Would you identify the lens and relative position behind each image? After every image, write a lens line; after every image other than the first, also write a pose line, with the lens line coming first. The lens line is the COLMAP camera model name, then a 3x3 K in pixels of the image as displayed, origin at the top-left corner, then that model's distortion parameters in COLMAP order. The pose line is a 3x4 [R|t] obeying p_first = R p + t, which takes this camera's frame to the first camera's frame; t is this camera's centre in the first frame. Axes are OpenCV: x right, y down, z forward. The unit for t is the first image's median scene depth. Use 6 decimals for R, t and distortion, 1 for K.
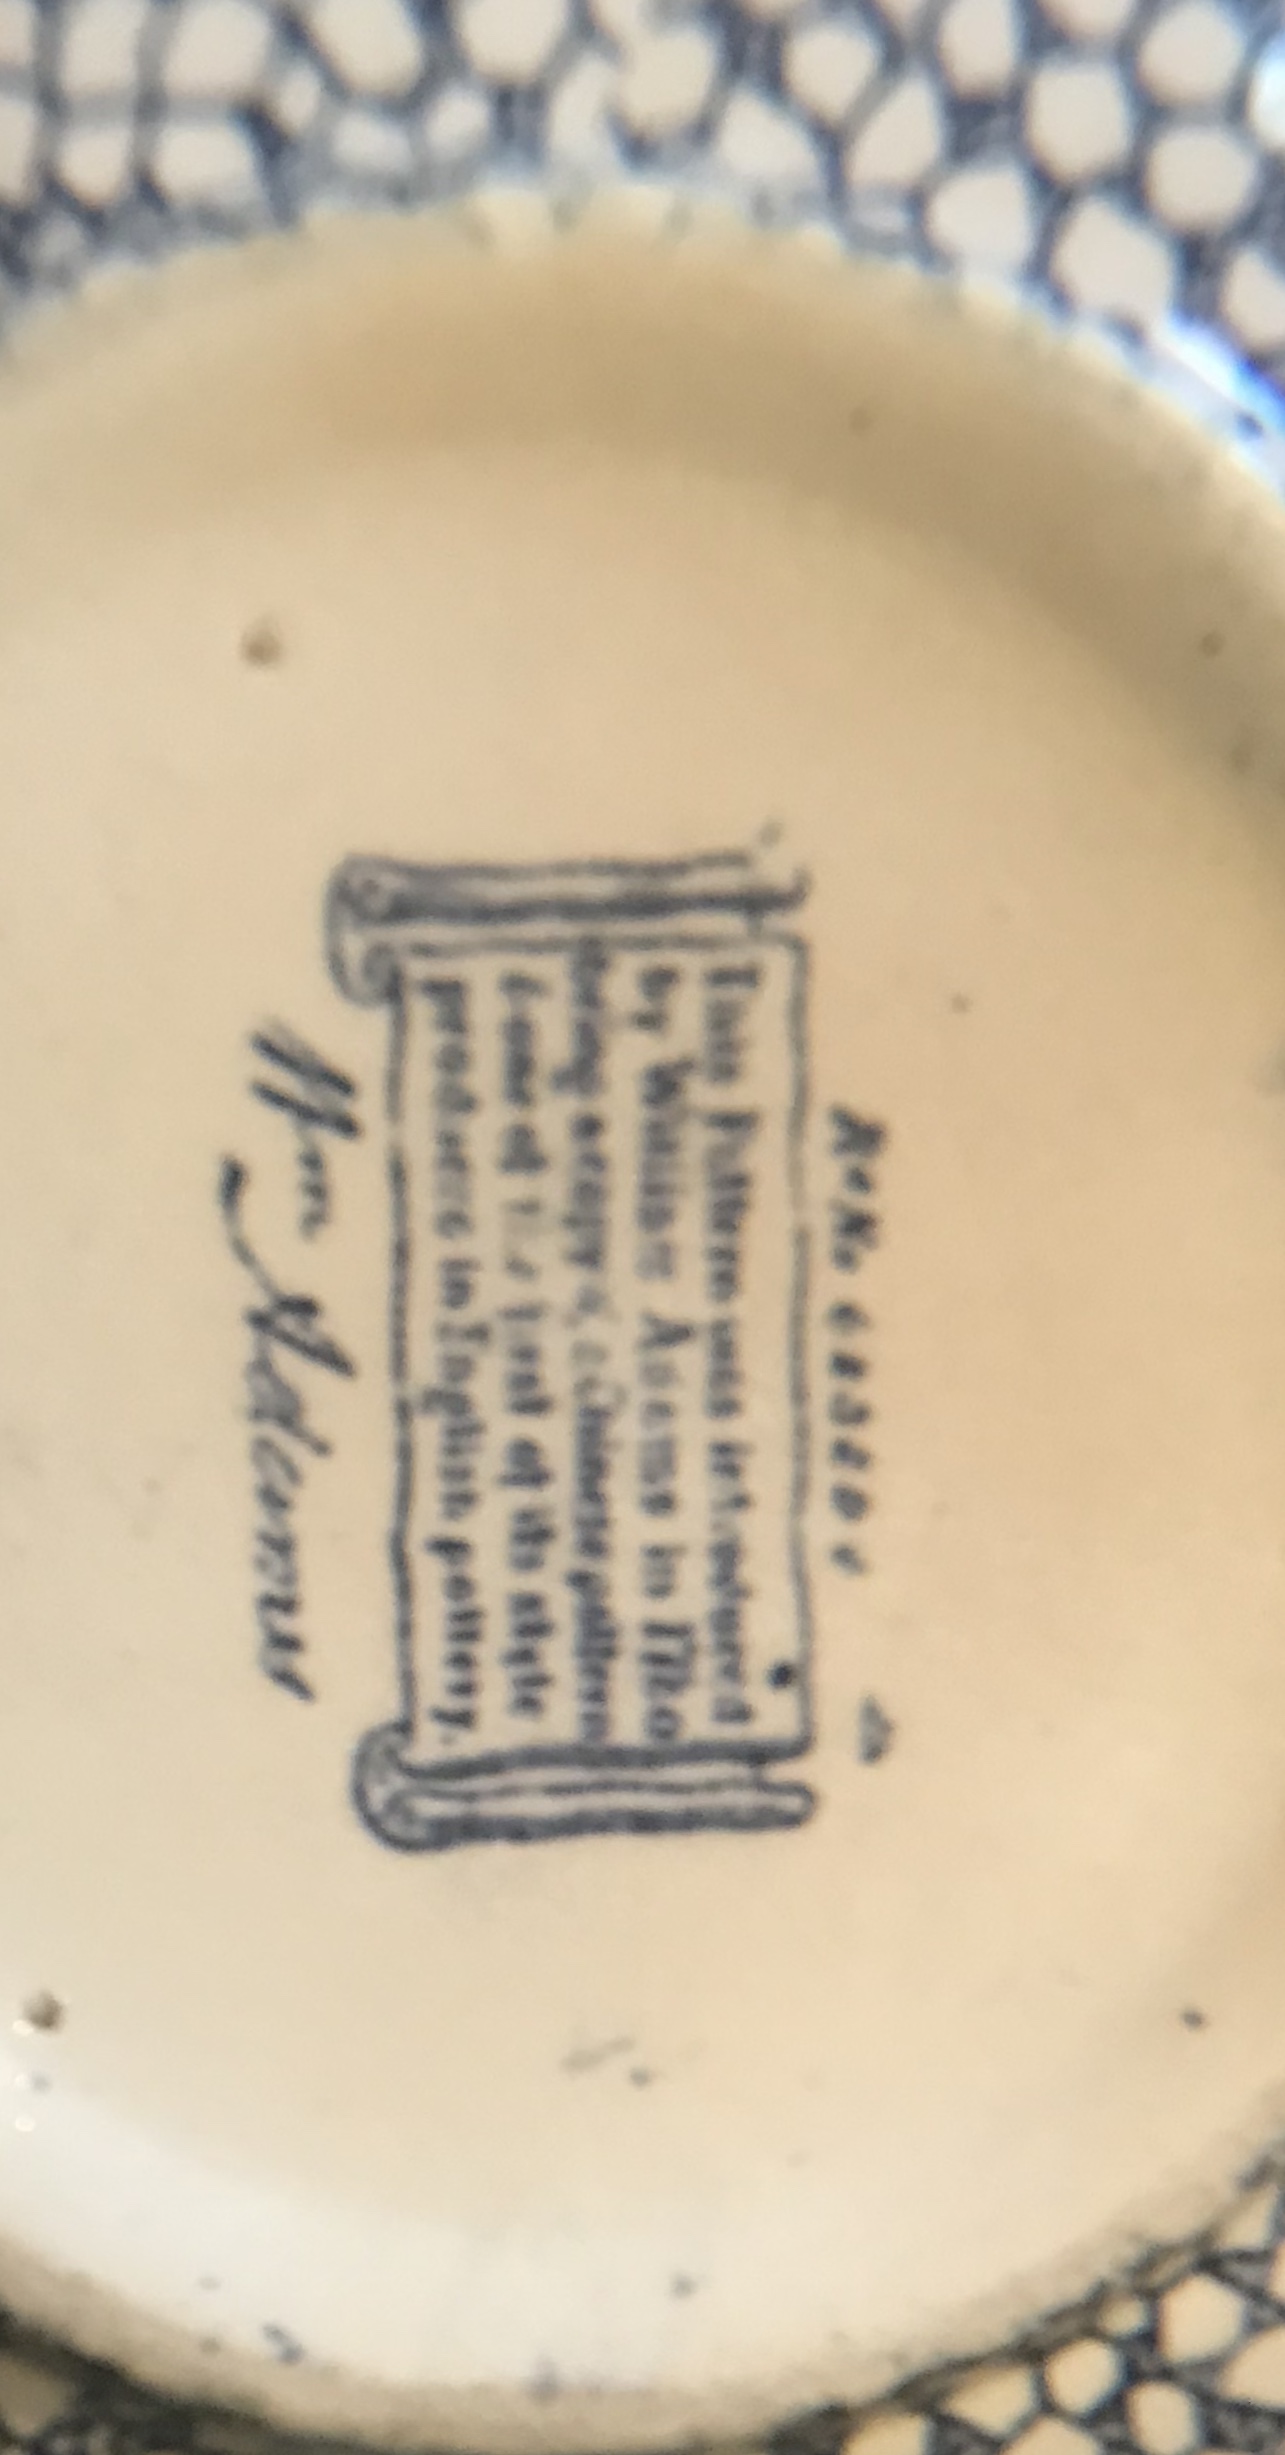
lens RADIAL K [[1882.5, 0, 657.9], [0, 1882.5, 1219.4], [0, 0, 1]] dist [-0.149319, -0.030435]
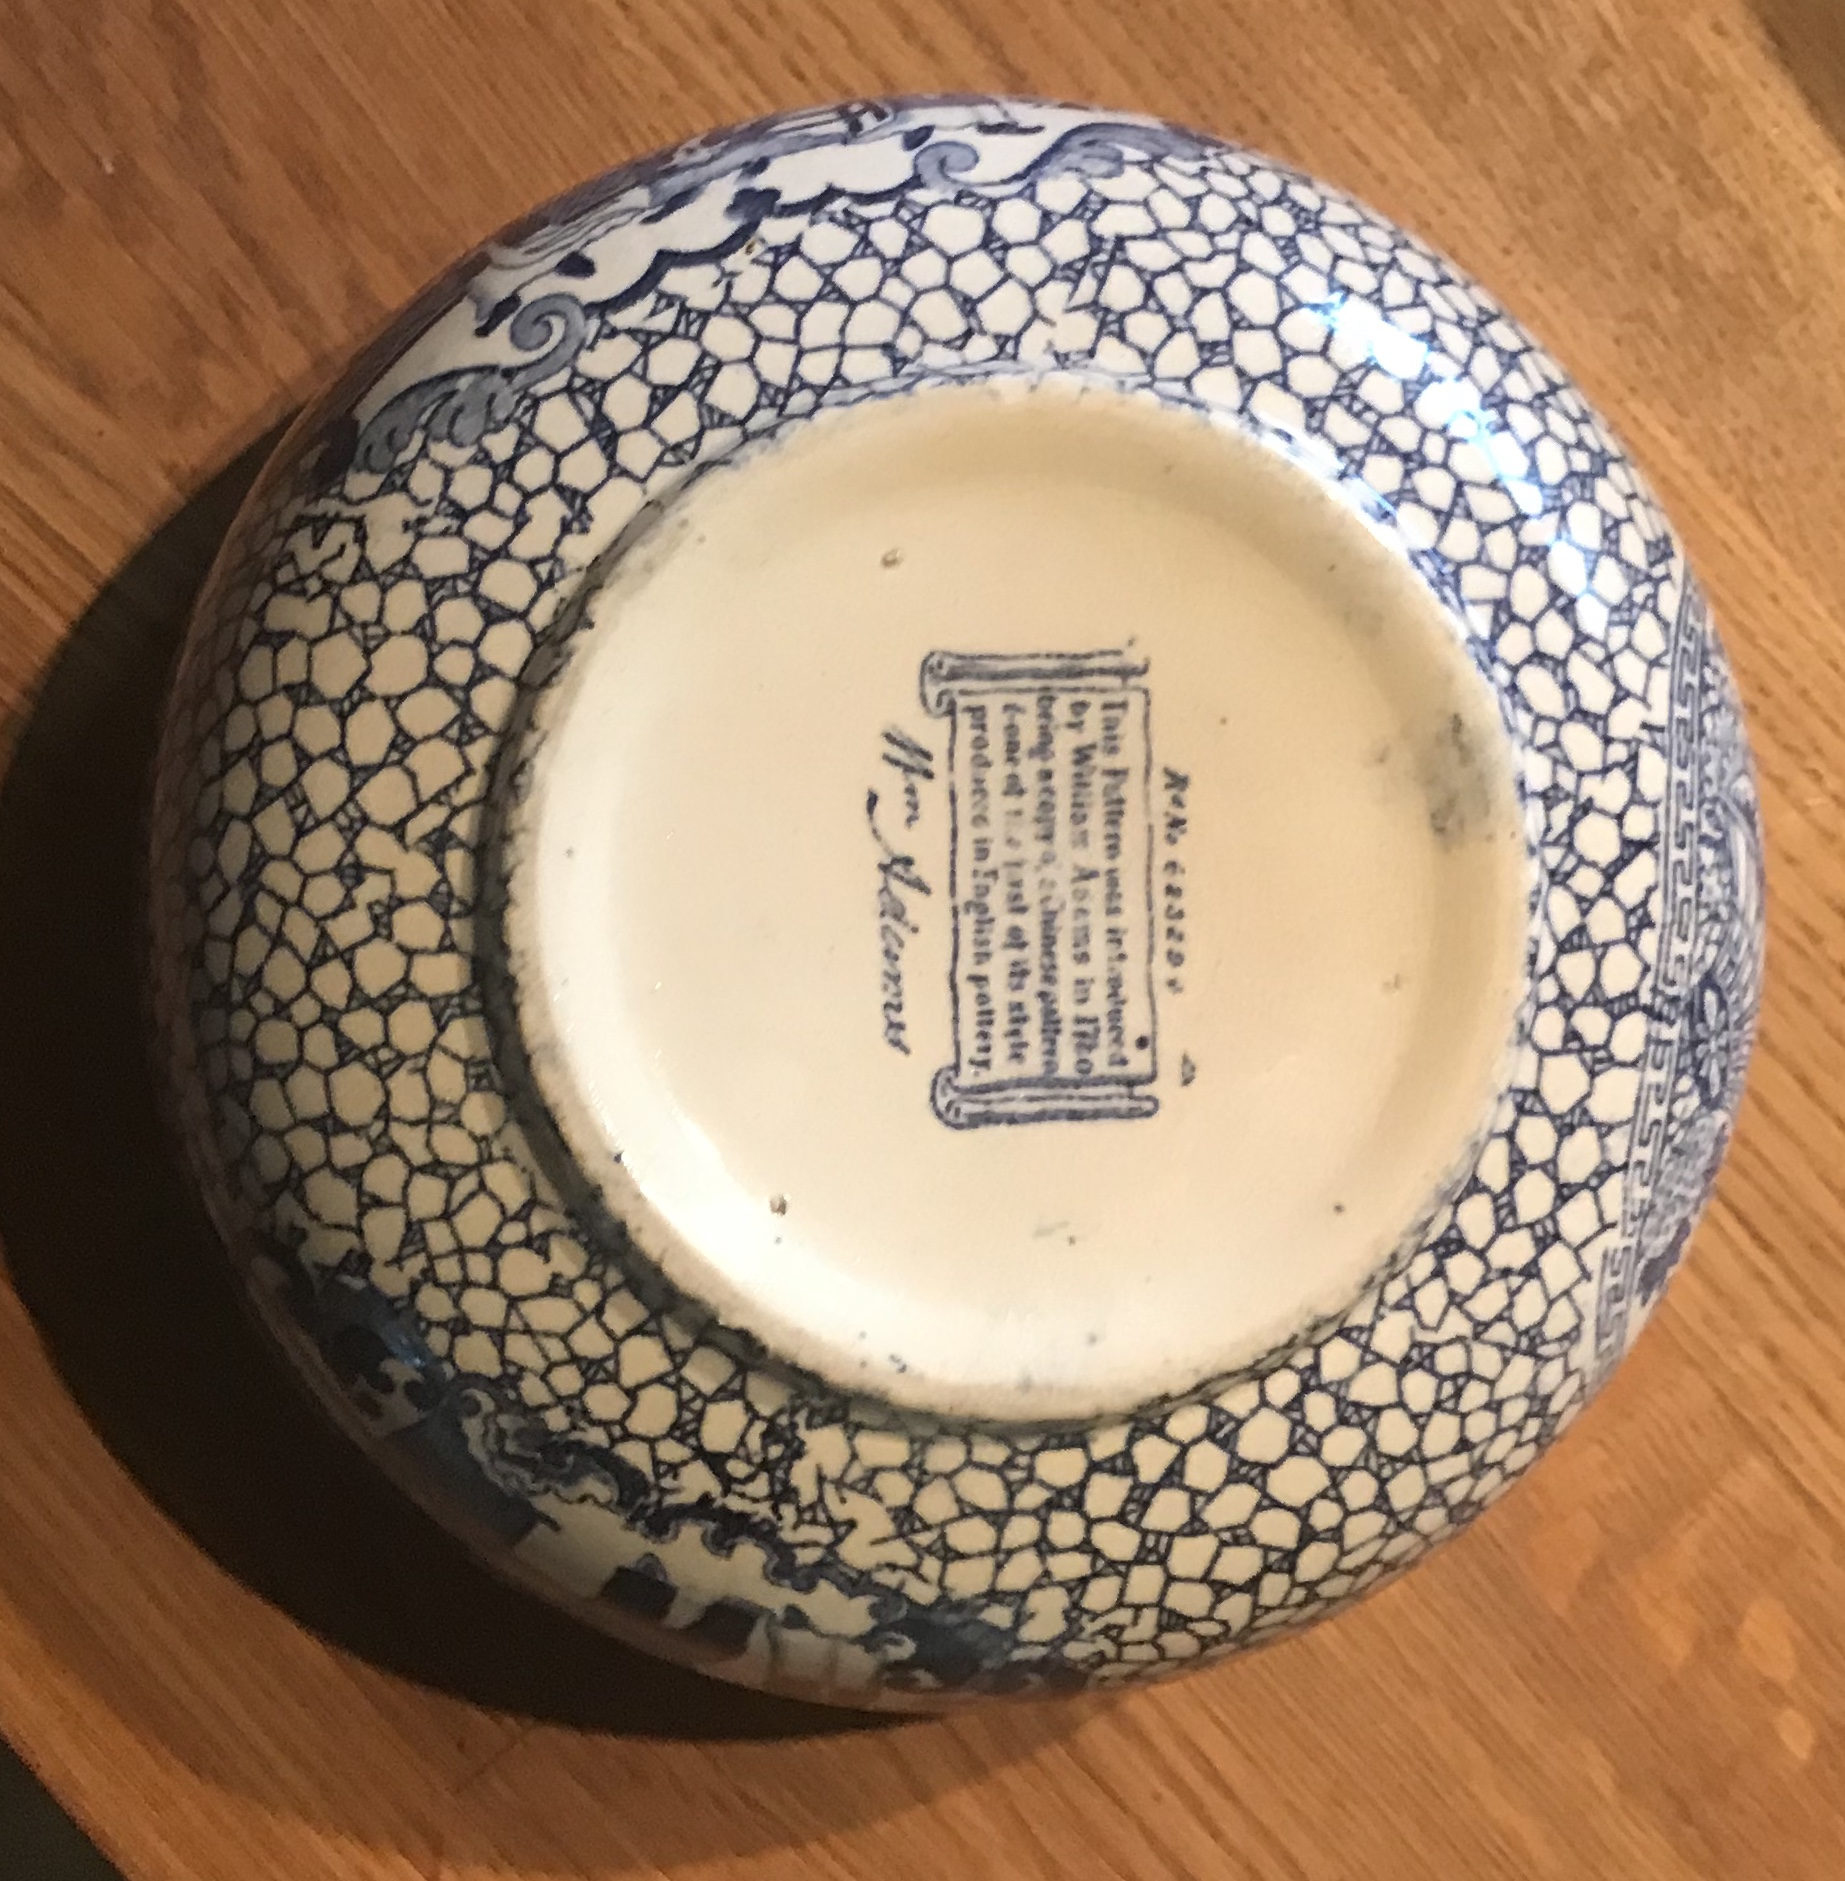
lens RADIAL K [[2077.8, 0, 925.0], [0, 2077.8, 935.9], [0, 0, 1]] dist [-0.009139, 0.000000]
pose [[0.993973, 0.004691, -0.109526, 0.081230], [0.009973, 0.991072, 0.132954, -0.178098], [0.109172, -0.133245, 0.985052, -1.271426]]
